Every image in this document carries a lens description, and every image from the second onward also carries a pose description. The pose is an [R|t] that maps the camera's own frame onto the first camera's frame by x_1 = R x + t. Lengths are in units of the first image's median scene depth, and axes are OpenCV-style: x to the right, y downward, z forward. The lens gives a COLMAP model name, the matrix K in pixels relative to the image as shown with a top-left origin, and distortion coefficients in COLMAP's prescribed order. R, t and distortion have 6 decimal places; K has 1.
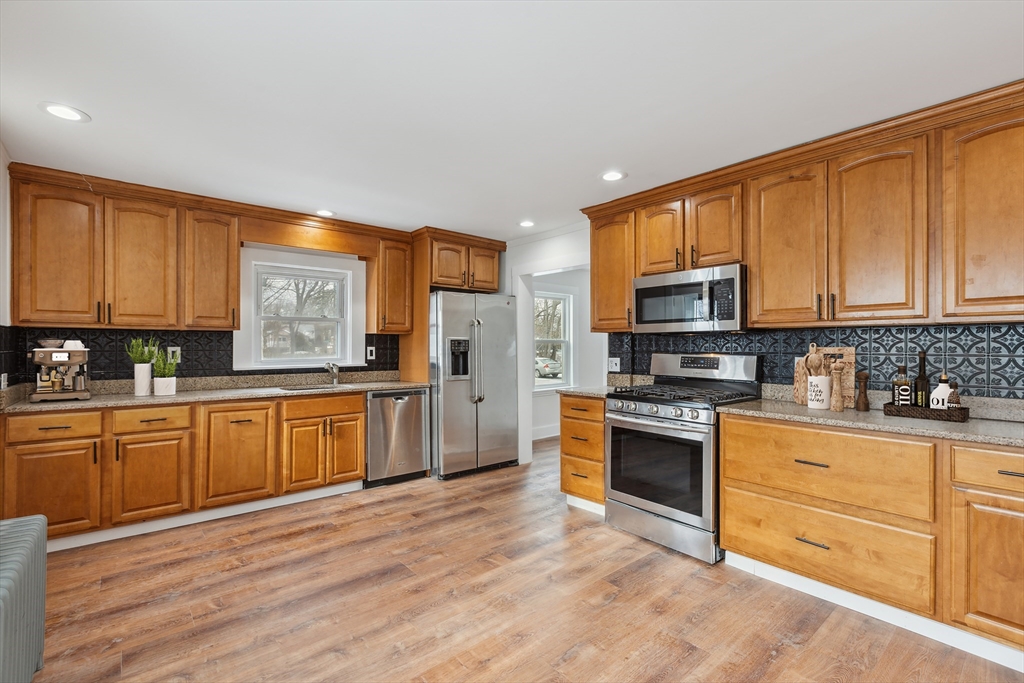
lens RADIAL K [[459.6, 0, 508.6], [0, 459.6, 342.8], [0, 0, 1]] dist [-0.003182, -0.000377]
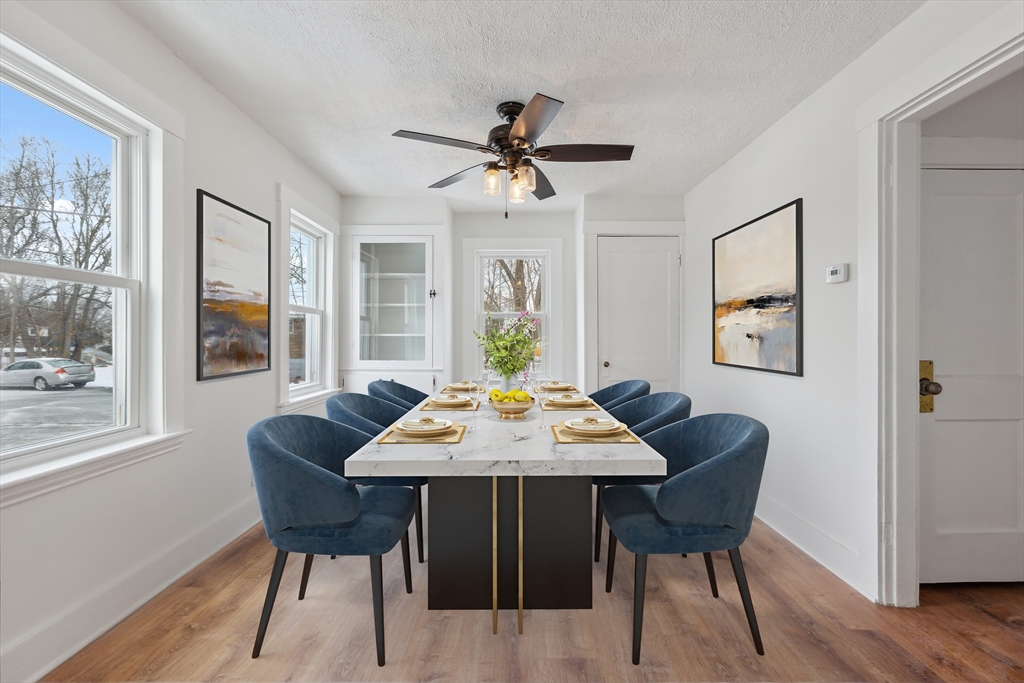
lens RADIAL K [[459.6, 0, 512.3], [0, 459.6, 340.7], [0, 0, 1]] dist [-0.003182, -0.000377]
pose [[0.654192, -0.001437, 0.756328, 0.012014], [-0.001604, 0.999993, 0.003287, 0.006074], [-0.756327, -0.003363, 0.654185, 0.120286]]
